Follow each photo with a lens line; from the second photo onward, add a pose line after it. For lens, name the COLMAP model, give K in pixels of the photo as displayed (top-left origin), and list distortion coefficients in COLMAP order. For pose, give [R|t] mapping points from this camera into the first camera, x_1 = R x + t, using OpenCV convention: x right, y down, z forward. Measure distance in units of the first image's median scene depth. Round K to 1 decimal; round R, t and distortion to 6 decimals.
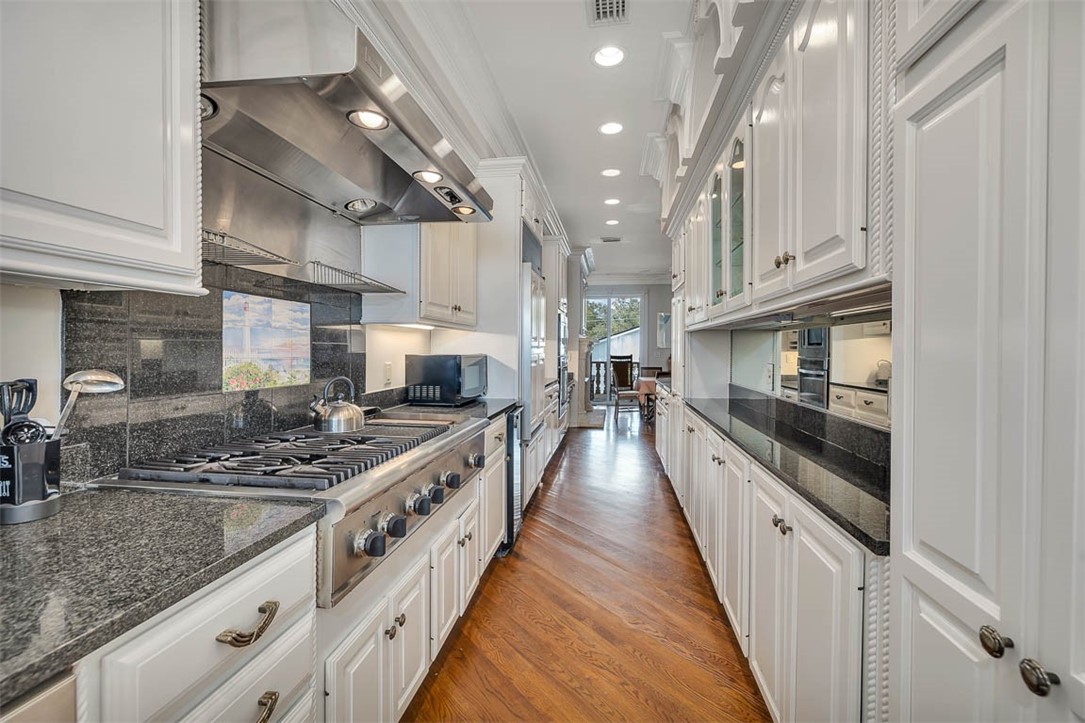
lens RADIAL K [[456.9, 0, 540.2], [0, 456.9, 352.1], [0, 0, 1]] dist [0.001397, -0.001490]
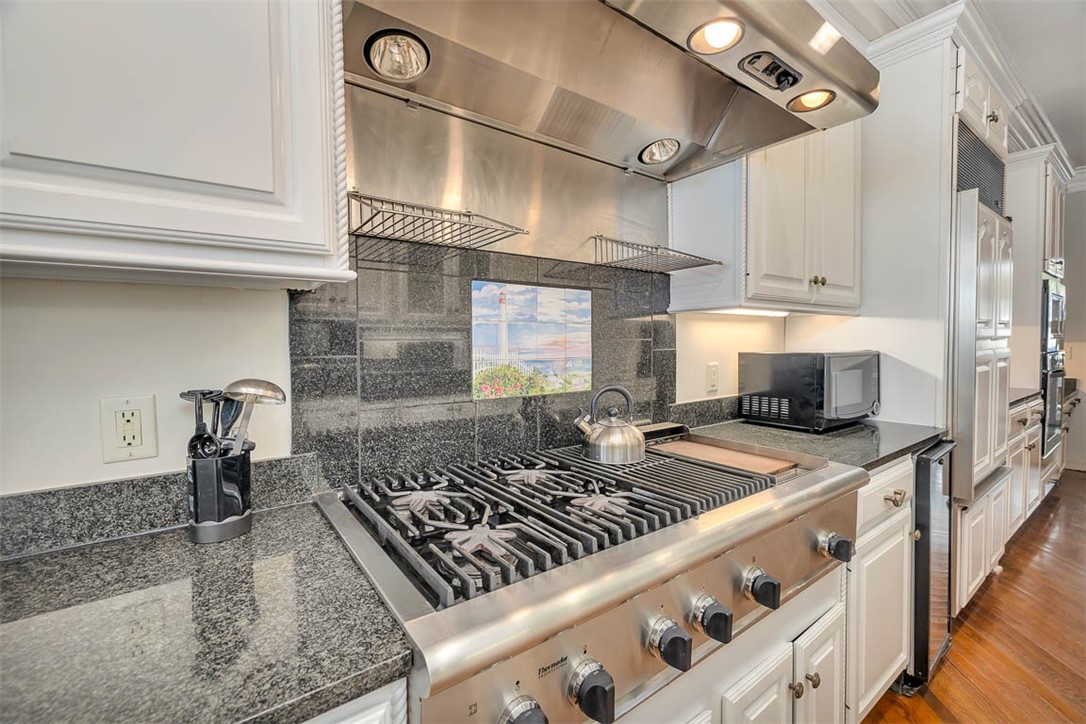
lens RADIAL K [[457.3, 0, 543.8], [0, 457.3, 356.2], [0, 0, 1]] dist [0.001397, -0.001490]
pose [[0.708261, 0.009668, -0.705885, 0.001336], [0.007609, 0.999744, 0.021327, -0.007137], [0.705910, -0.020476, 0.708005, 0.313276]]
